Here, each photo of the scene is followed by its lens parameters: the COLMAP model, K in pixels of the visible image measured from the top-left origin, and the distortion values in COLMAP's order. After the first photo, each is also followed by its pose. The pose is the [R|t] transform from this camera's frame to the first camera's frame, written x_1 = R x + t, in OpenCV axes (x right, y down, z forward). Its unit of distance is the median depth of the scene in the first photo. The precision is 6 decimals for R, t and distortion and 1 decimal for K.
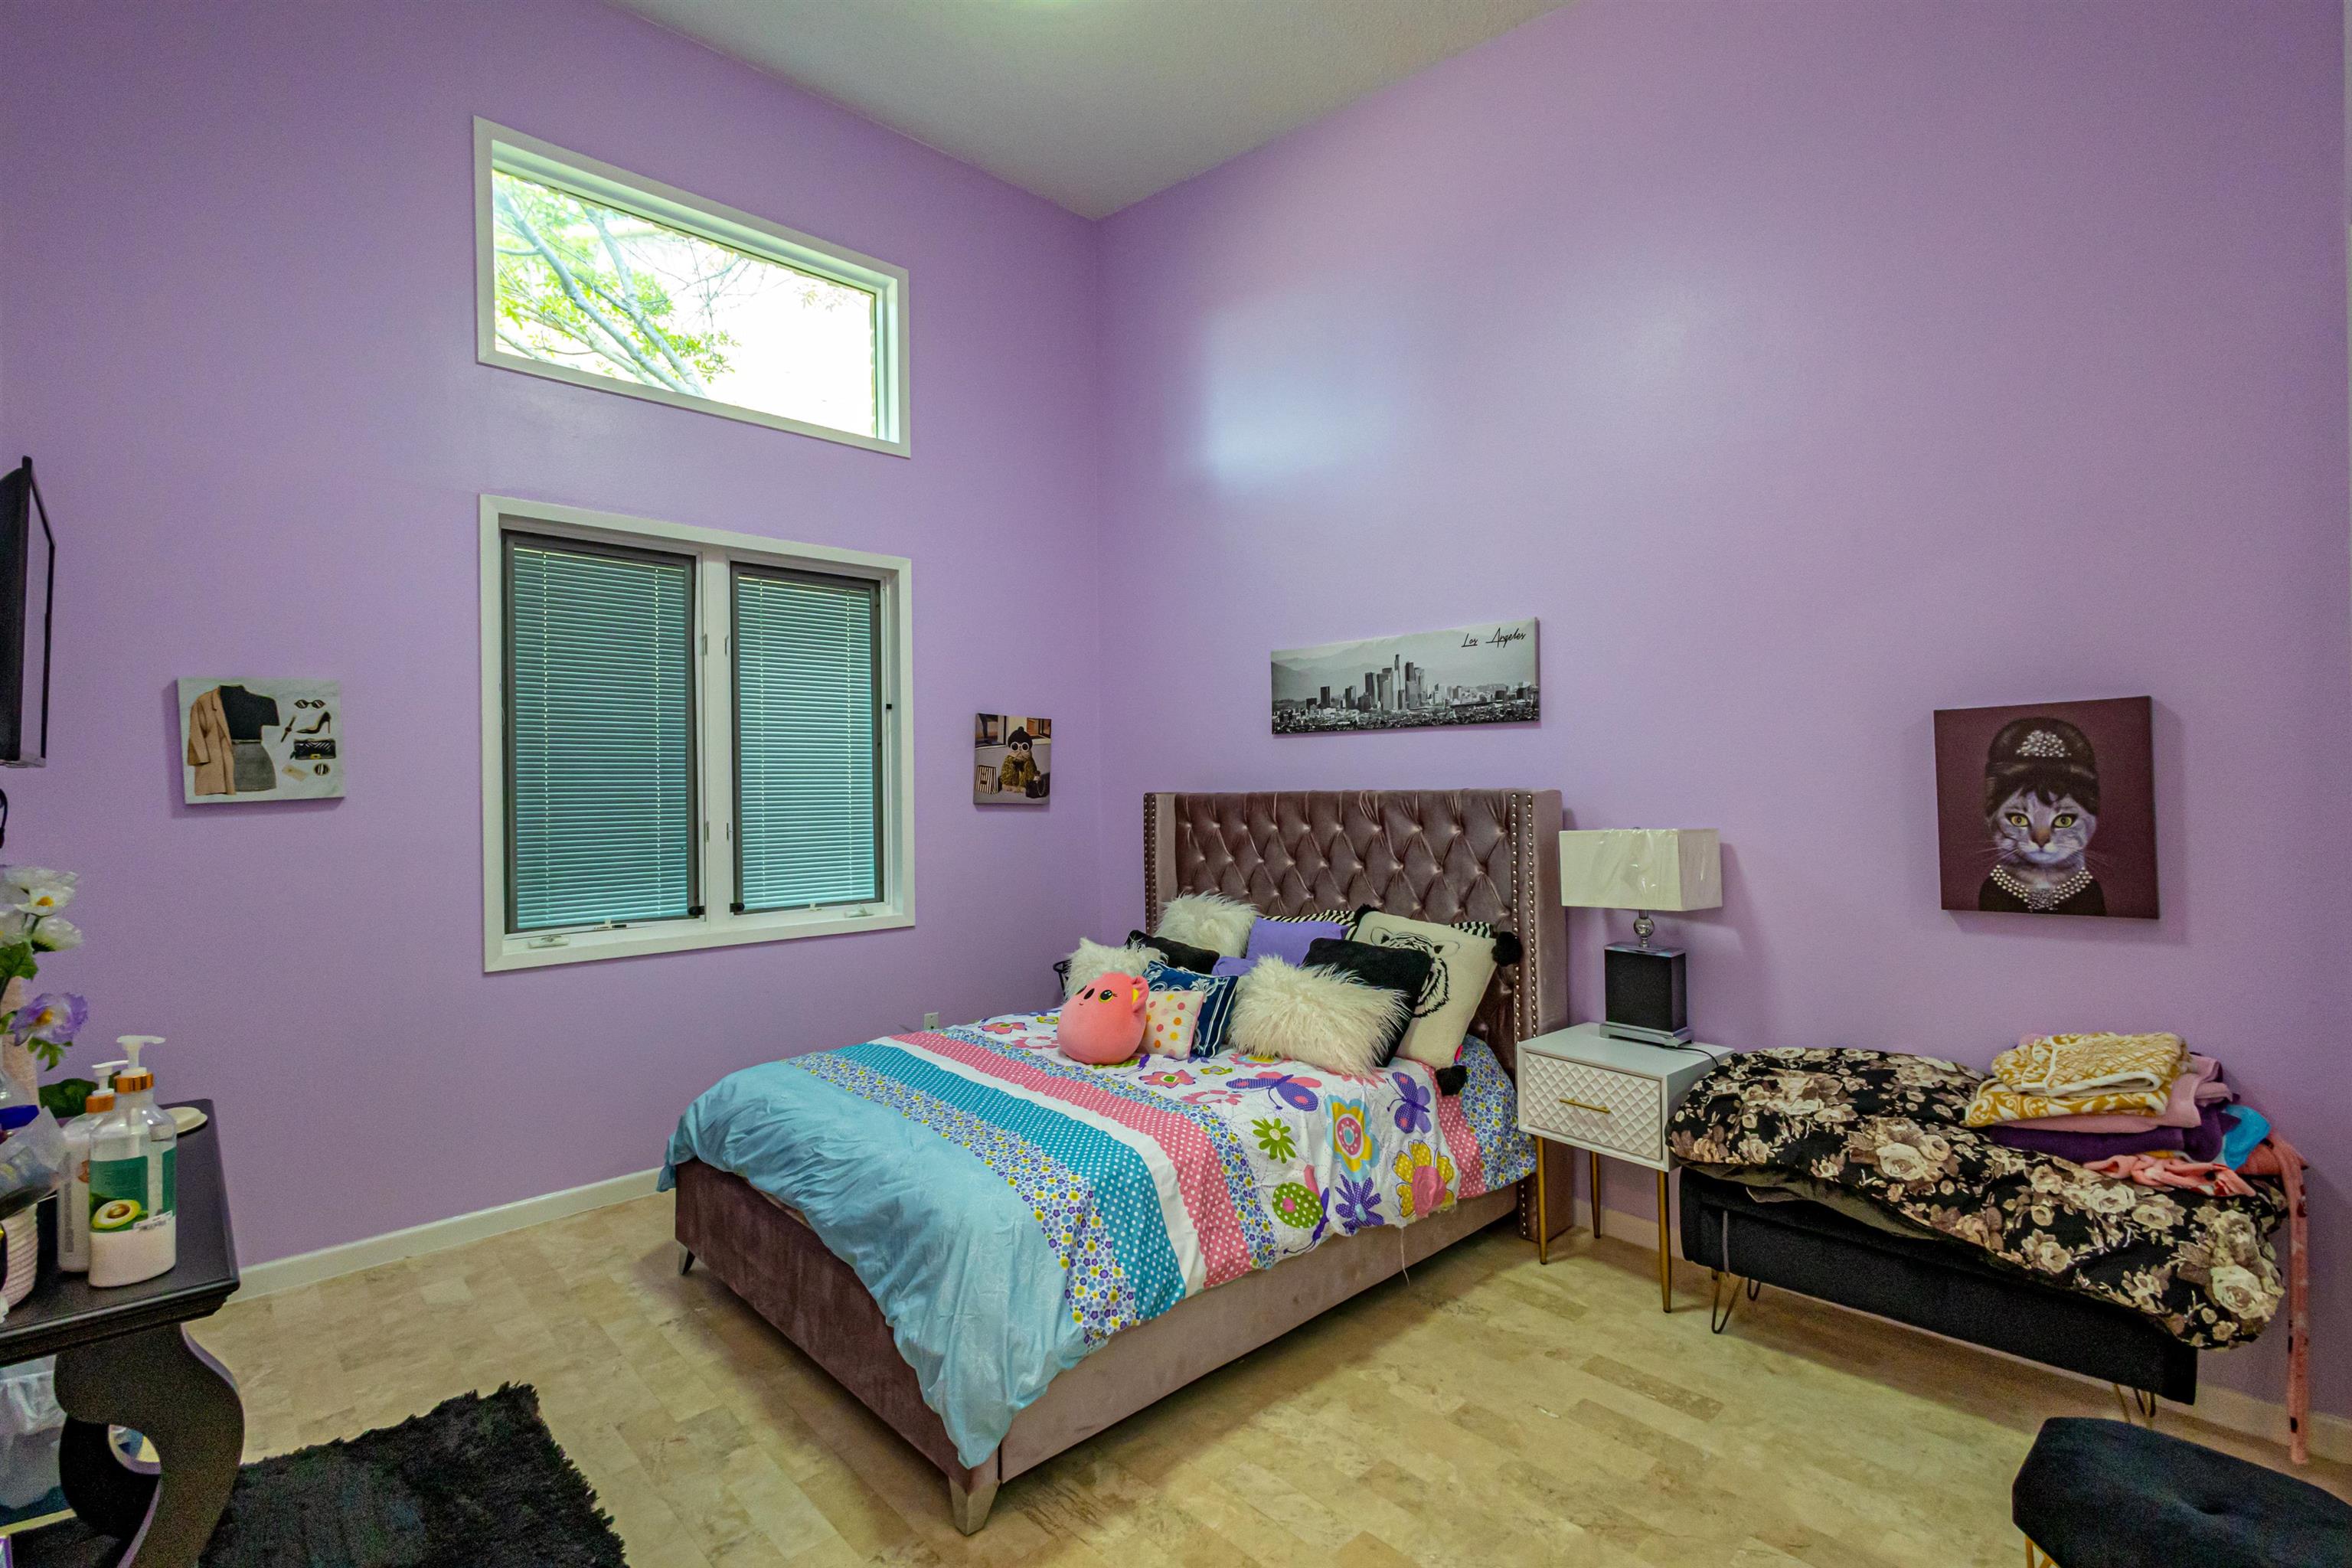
lens RADIAL K [[1081.5, 0, 1180.0], [0, 1081.5, 785.7], [0, 0, 1]] dist [0.016252, -0.005896]
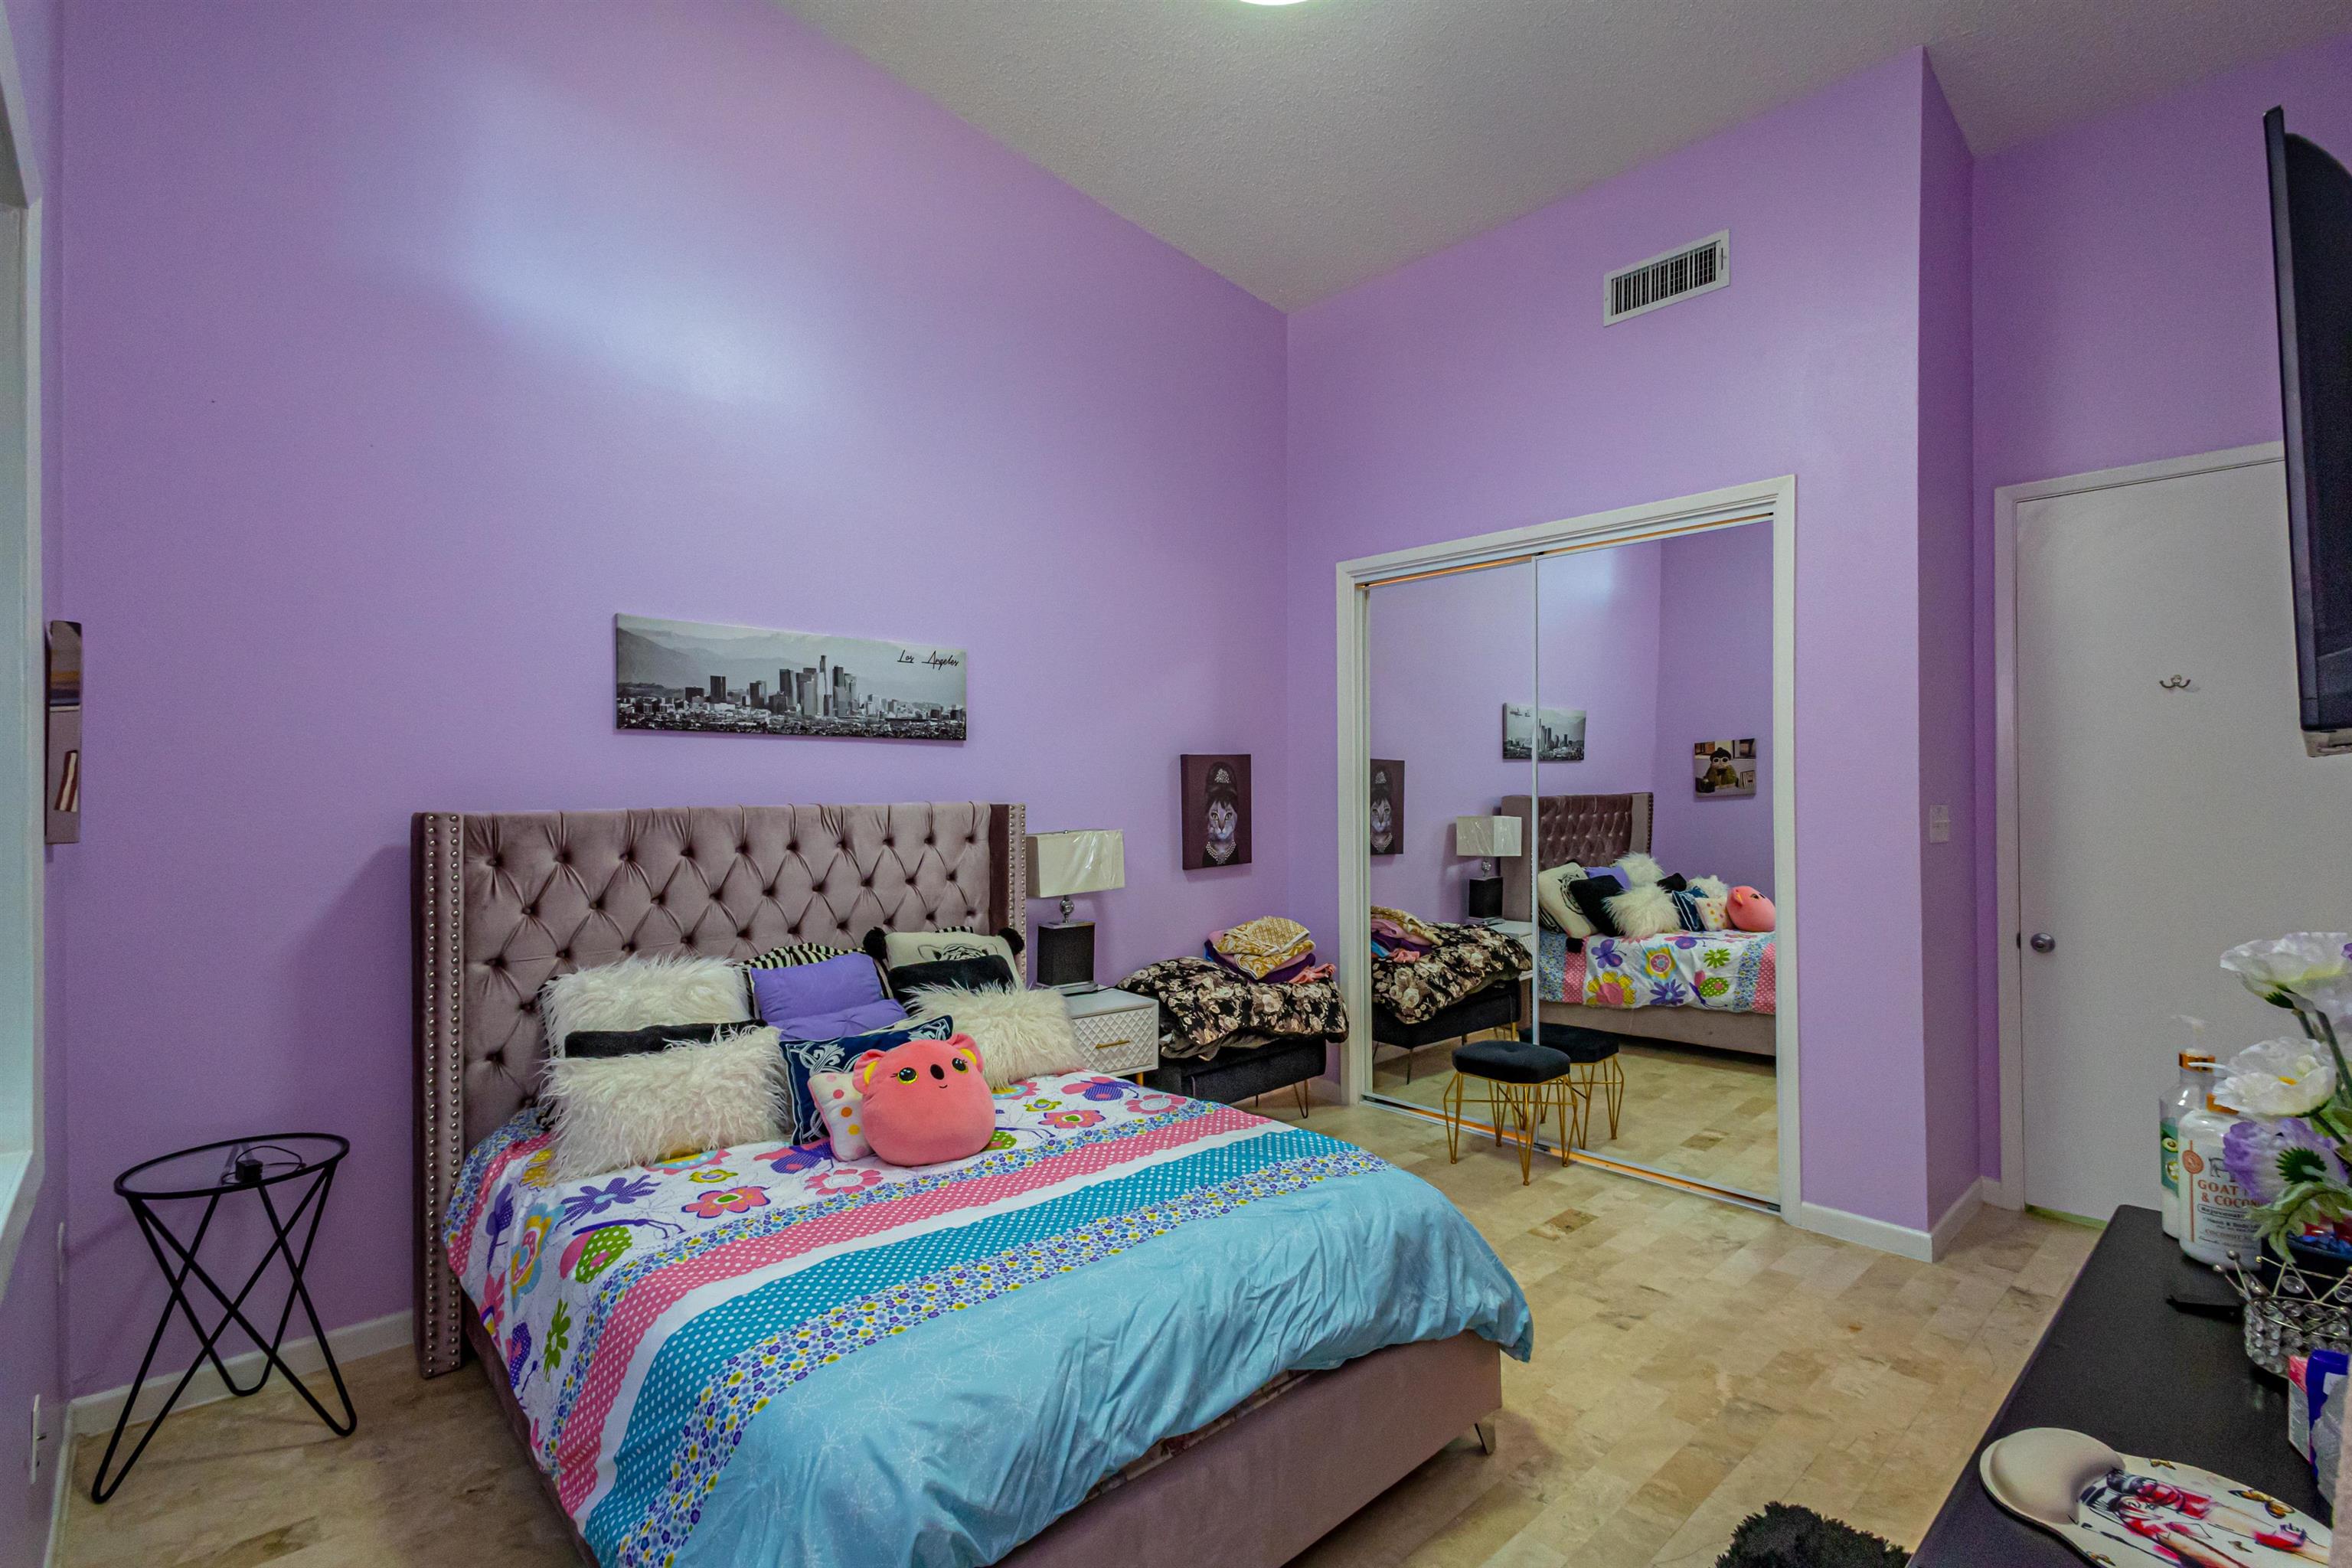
lens RADIAL K [[1081.5, 0, 1180.0], [0, 1081.5, 785.7], [0, 0, 1]] dist [0.016252, -0.005896]
pose [[0.014569, 0.013663, 0.999801, -0.740560], [0.003925, 0.999898, -0.013722, 0.002648], [-0.999886, 0.004124, 0.014514, 0.717028]]
